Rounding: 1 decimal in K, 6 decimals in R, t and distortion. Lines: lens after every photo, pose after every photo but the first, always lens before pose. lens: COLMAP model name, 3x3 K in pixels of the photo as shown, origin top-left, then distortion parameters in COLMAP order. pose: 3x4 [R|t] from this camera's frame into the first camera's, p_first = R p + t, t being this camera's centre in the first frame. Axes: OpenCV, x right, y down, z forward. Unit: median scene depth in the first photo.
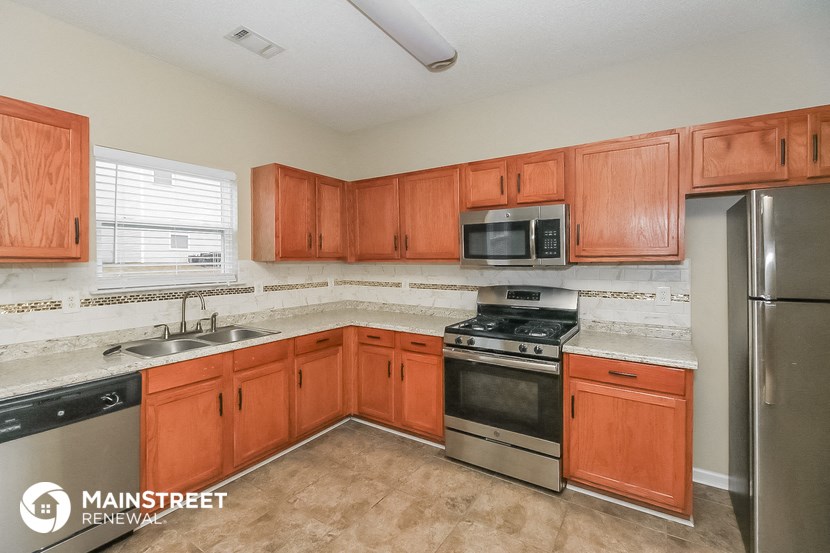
lens RADIAL K [[378.7, 0, 410.2], [0, 378.7, 263.8], [0, 0, 1]] dist [0.002877, -0.002328]
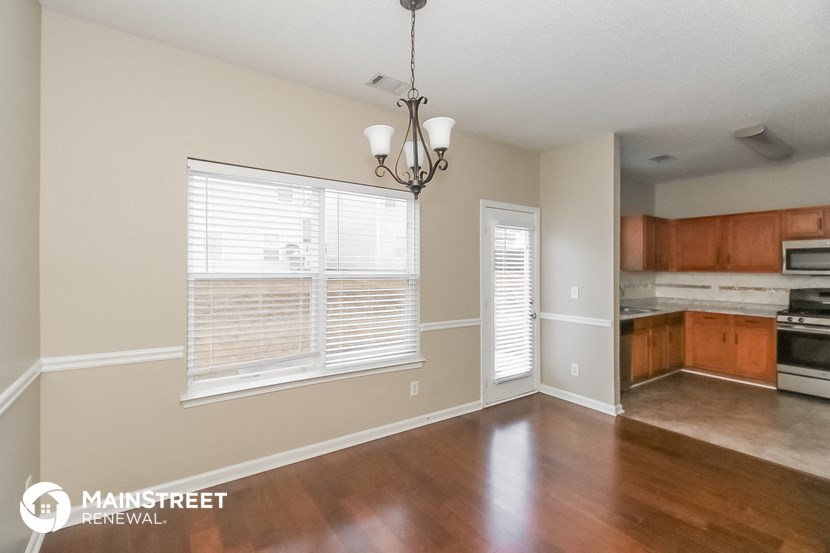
lens RADIAL K [[378.7, 0, 411.7], [0, 378.7, 267.8], [0, 0, 1]] dist [0.002877, -0.002328]
pose [[0.924514, 0.006553, -0.381091, -0.756264], [-0.009349, 0.999941, -0.005486, -0.001059], [0.381033, 0.008635, 0.924521, -1.147611]]
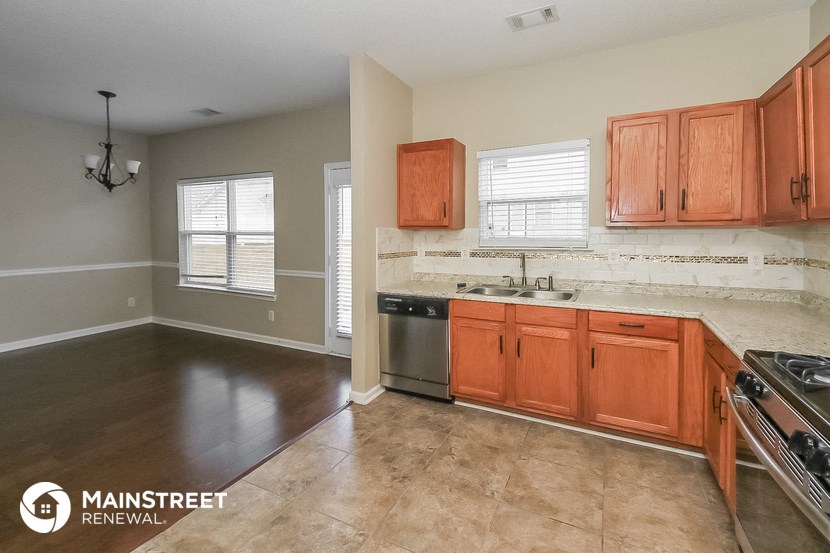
lens RADIAL K [[378.7, 0, 416.7], [0, 378.7, 245.4], [0, 0, 1]] dist [0.002877, -0.002328]
pose [[0.104276, 0.034630, -0.993945, 0.562883], [-0.003145, 0.999400, 0.034490, 0.009478], [0.994543, -0.000470, 0.104322, 0.510196]]
